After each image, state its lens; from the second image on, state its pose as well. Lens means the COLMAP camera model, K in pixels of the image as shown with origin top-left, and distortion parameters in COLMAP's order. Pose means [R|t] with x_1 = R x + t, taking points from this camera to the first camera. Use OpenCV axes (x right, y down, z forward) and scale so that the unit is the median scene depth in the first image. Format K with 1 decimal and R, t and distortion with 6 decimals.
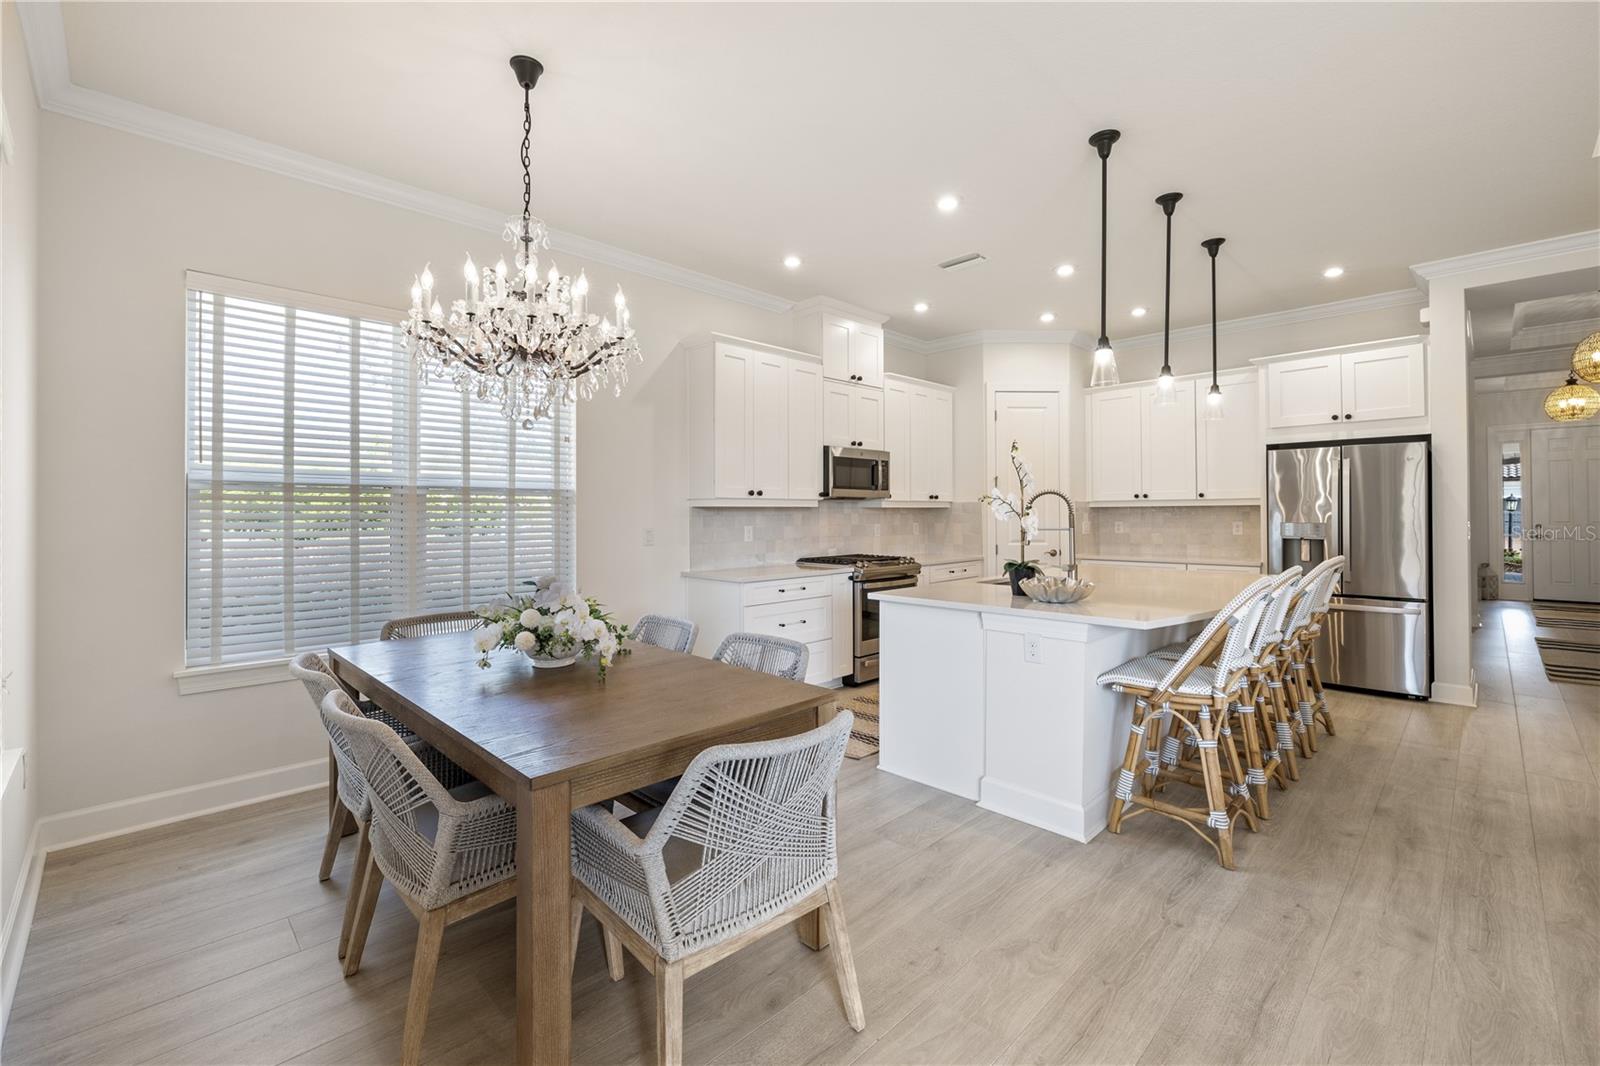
lens RADIAL K [[675.7, 0, 797.8], [0, 675.7, 508.2], [0, 0, 1]] dist [0.003252, -0.000756]
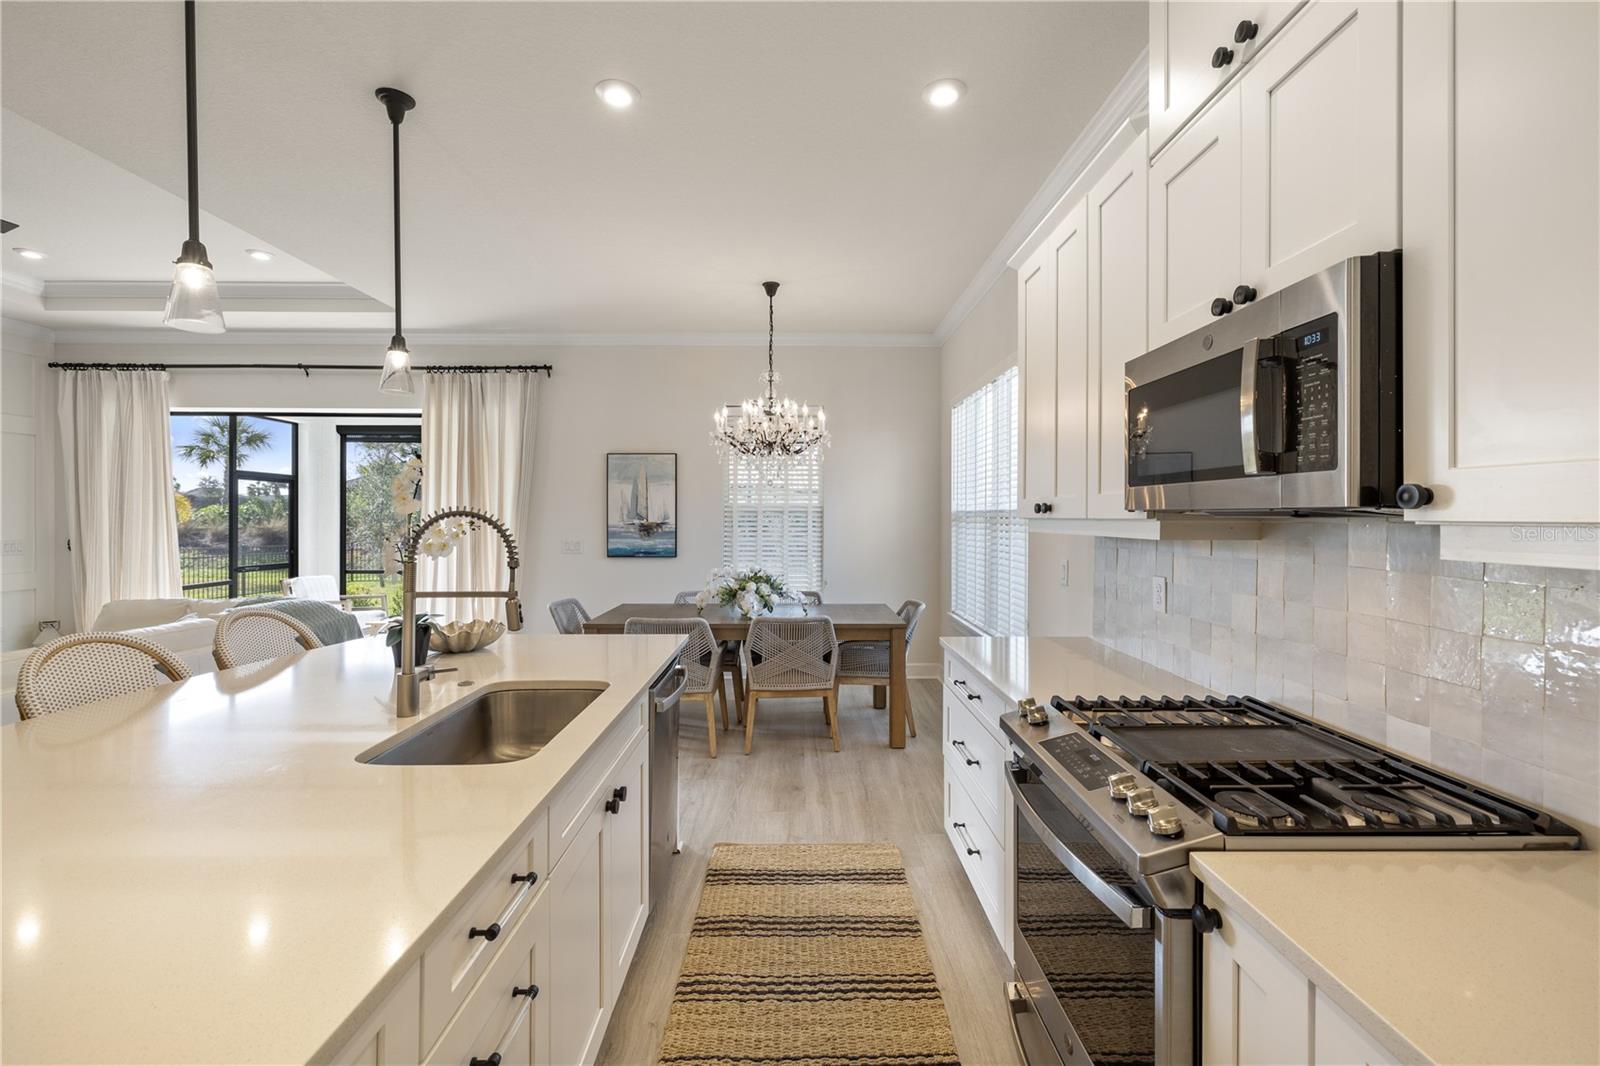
lens RADIAL K [[675.7, 0, 800.5], [0, 675.7, 518.0], [0, 0, 1]] dist [0.003252, -0.000756]
pose [[-0.695928, 0.003406, -0.718104, 0.424859], [0.004905, 0.999988, -0.000011, -0.014976], [0.718095, -0.003530, -0.695936, 1.165826]]
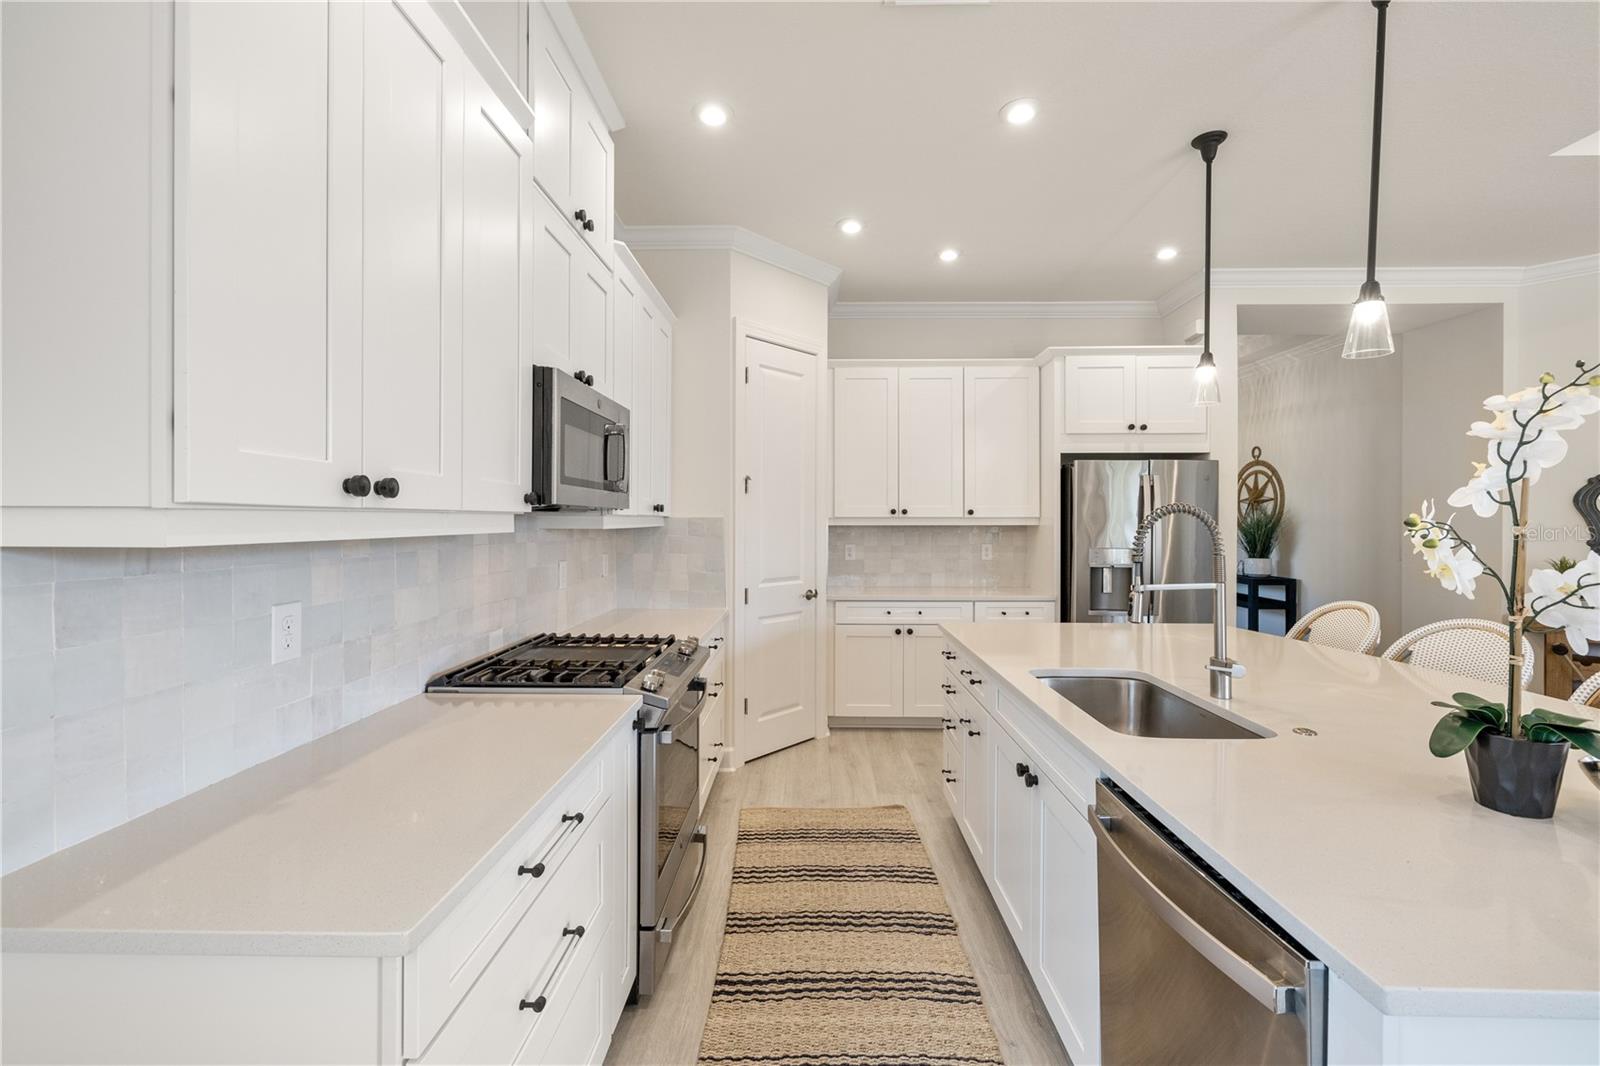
lens RADIAL K [[675.7, 0, 798.9], [0, 675.7, 520.0], [0, 0, 1]] dist [0.003252, -0.000756]
pose [[0.716261, 0.005910, 0.697807, -0.118231], [-0.011545, 0.999928, 0.003382, -0.012260], [-0.697737, -0.010478, 0.716278, 0.669006]]
